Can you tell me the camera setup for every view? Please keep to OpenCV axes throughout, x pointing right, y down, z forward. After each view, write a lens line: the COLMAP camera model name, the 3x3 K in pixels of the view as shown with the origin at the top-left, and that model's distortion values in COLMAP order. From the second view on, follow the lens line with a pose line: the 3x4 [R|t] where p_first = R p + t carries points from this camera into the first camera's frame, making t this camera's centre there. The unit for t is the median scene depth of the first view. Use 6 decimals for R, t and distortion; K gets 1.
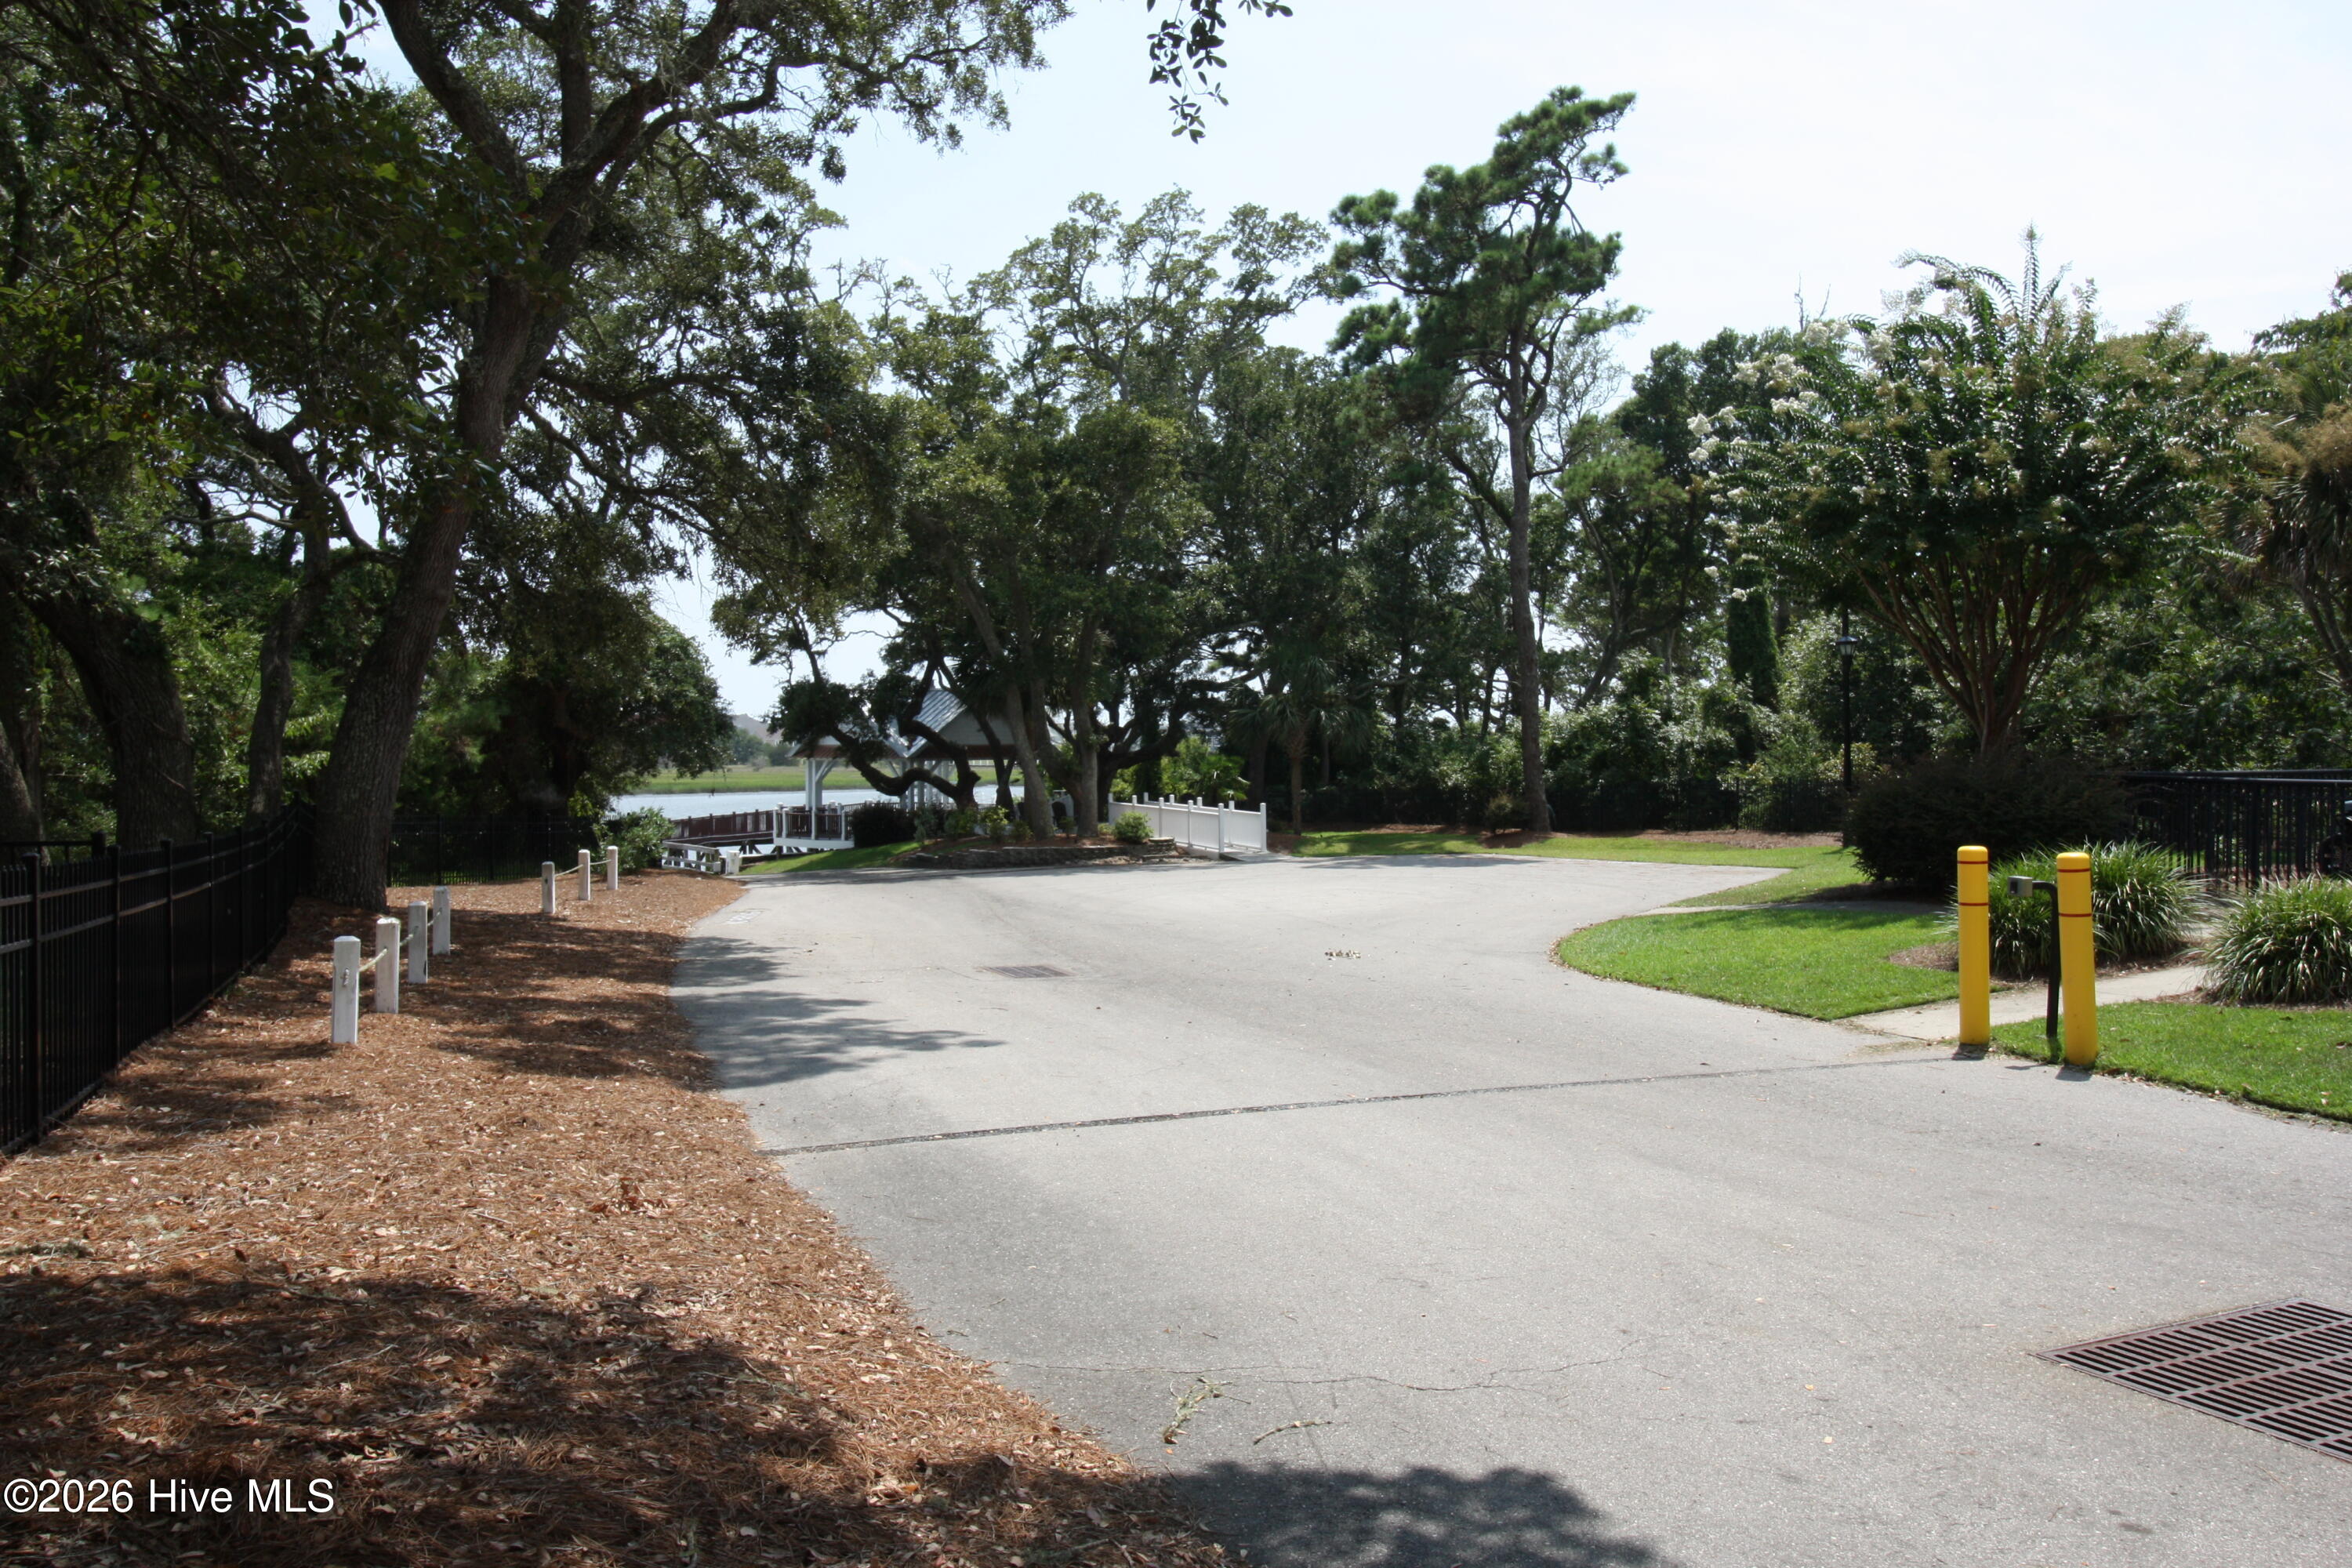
lens RADIAL K [[1852.0, 0, 1166.9], [0, 1852.0, 777.3], [0, 0, 1]] dist [0.010543, -0.007110]
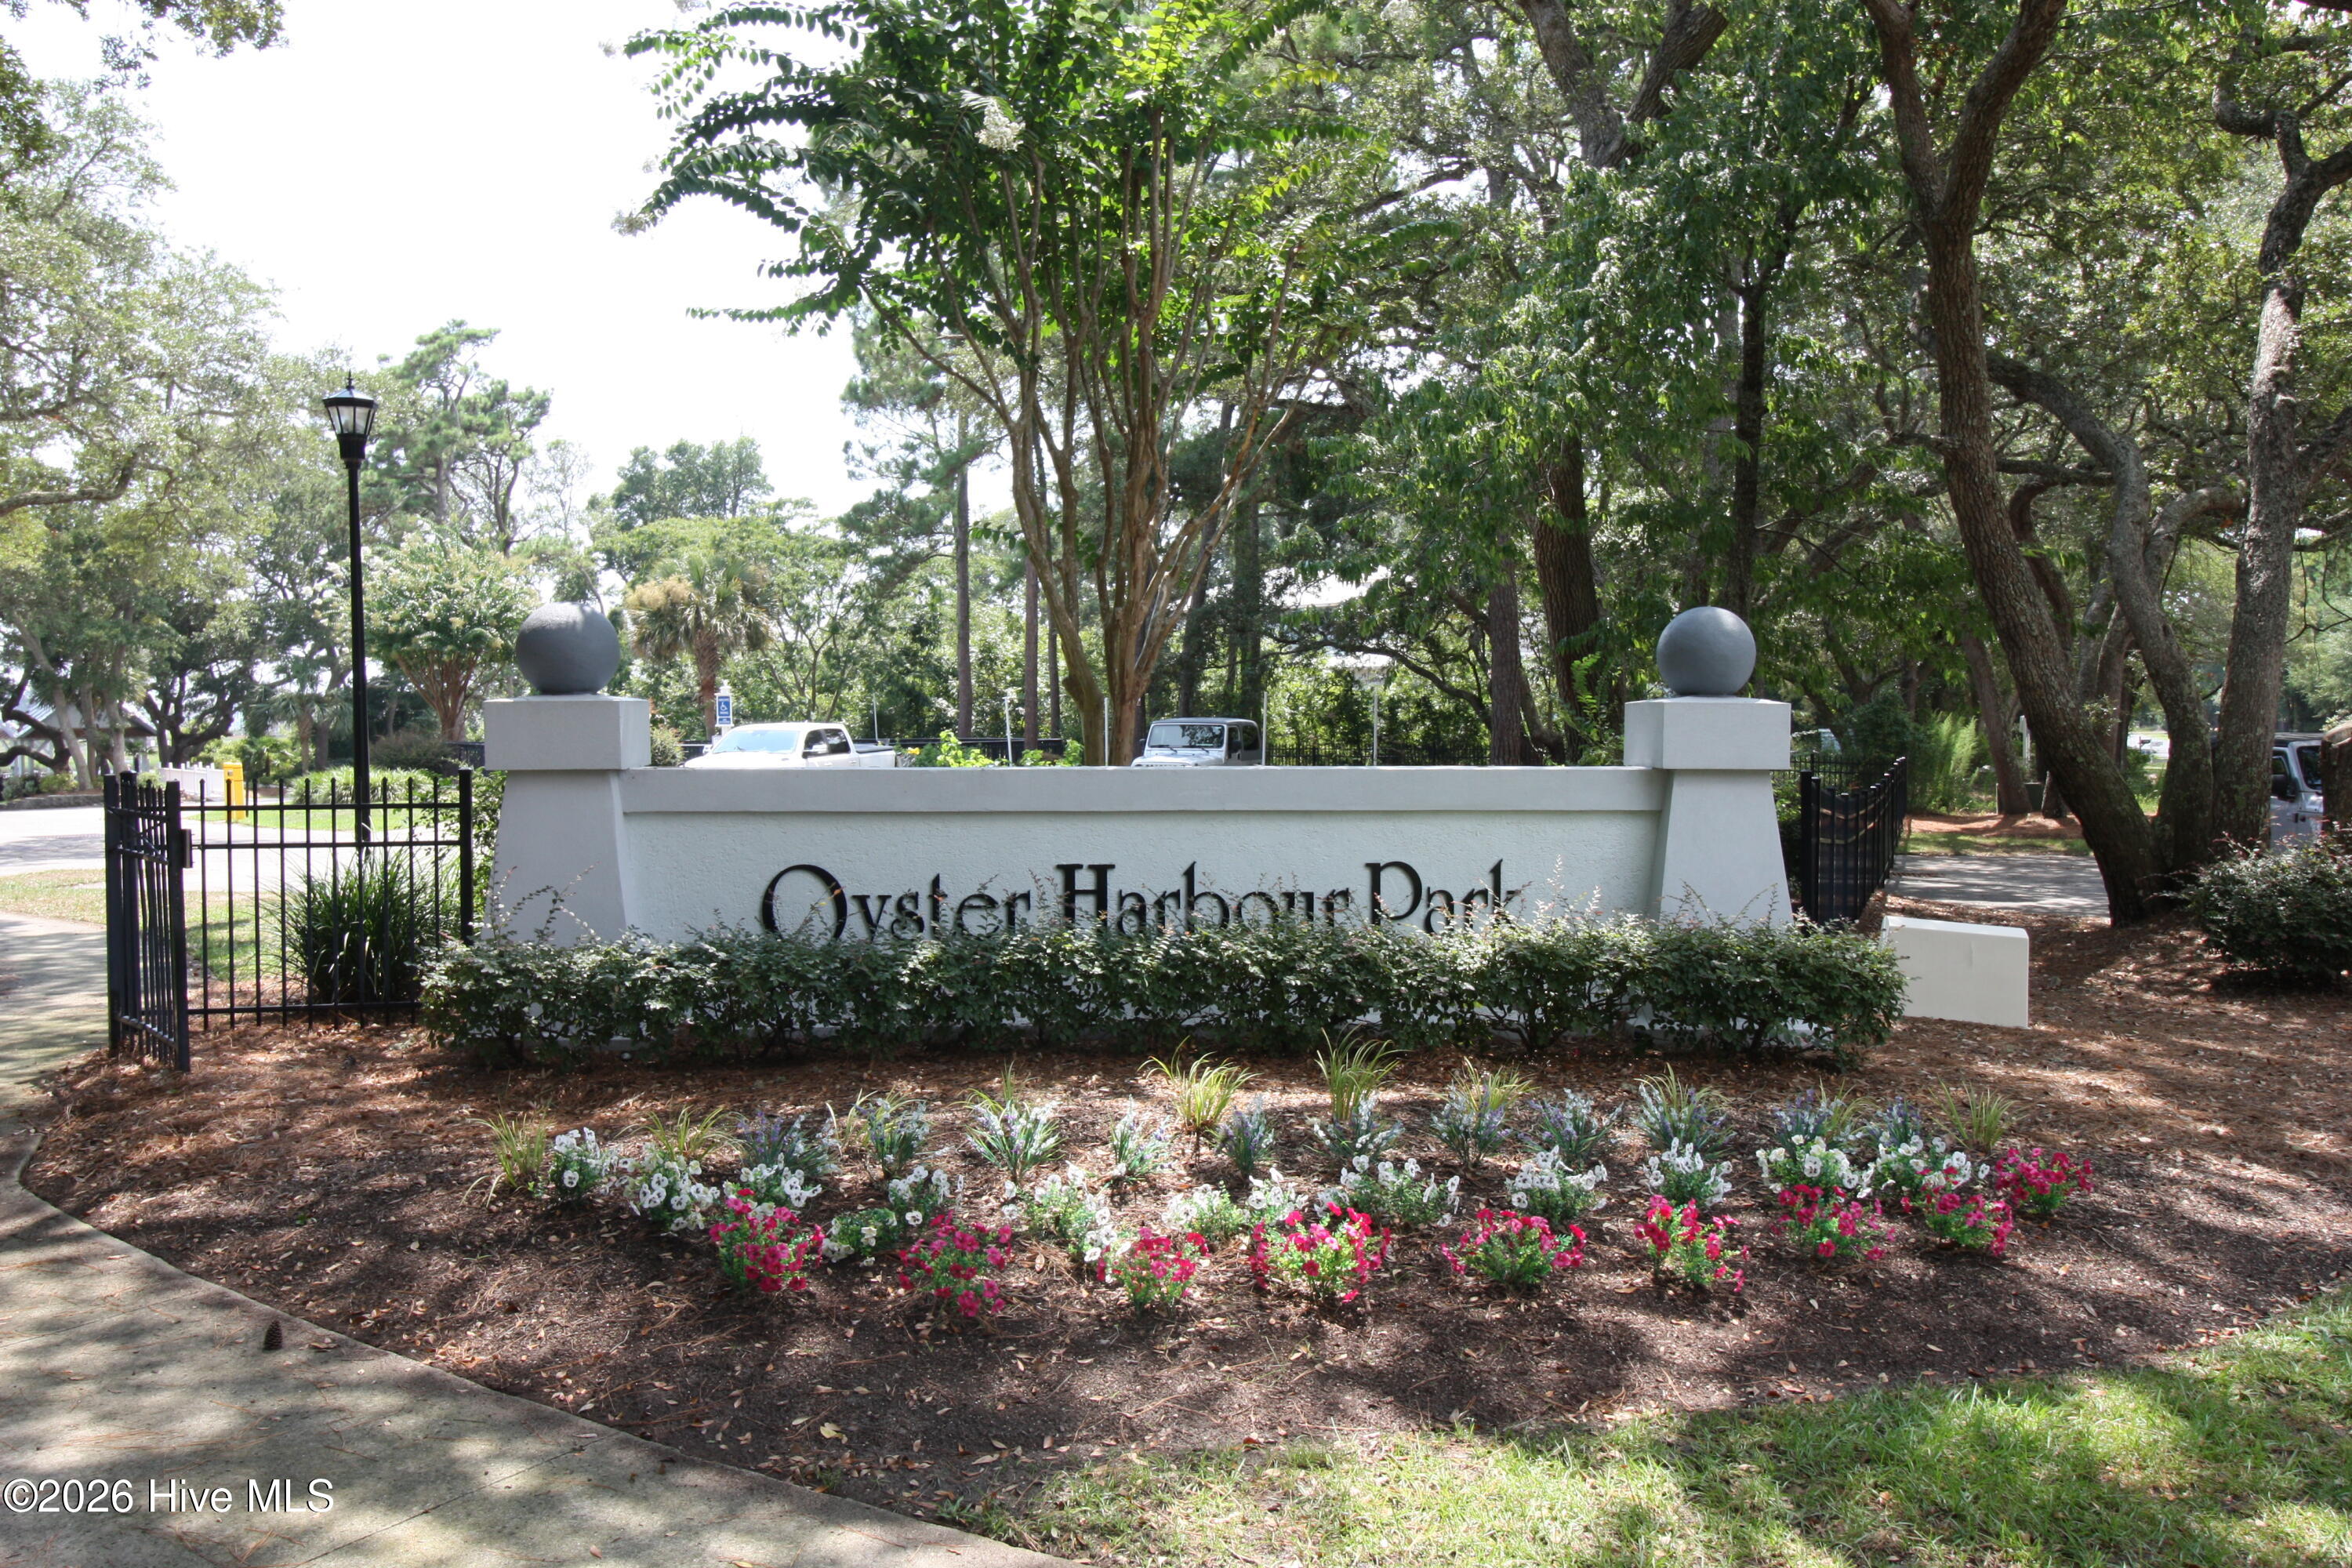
lens RADIAL K [[1852.0, 0, 1166.9], [0, 1852.0, 777.3], [0, 0, 1]] dist [0.010543, -0.007110]
pose [[0.933746, -0.008954, 0.357823, 0.444314], [0.006133, 0.999941, 0.009018, 0.029777], [-0.357882, -0.006226, 0.933746, -1.517902]]
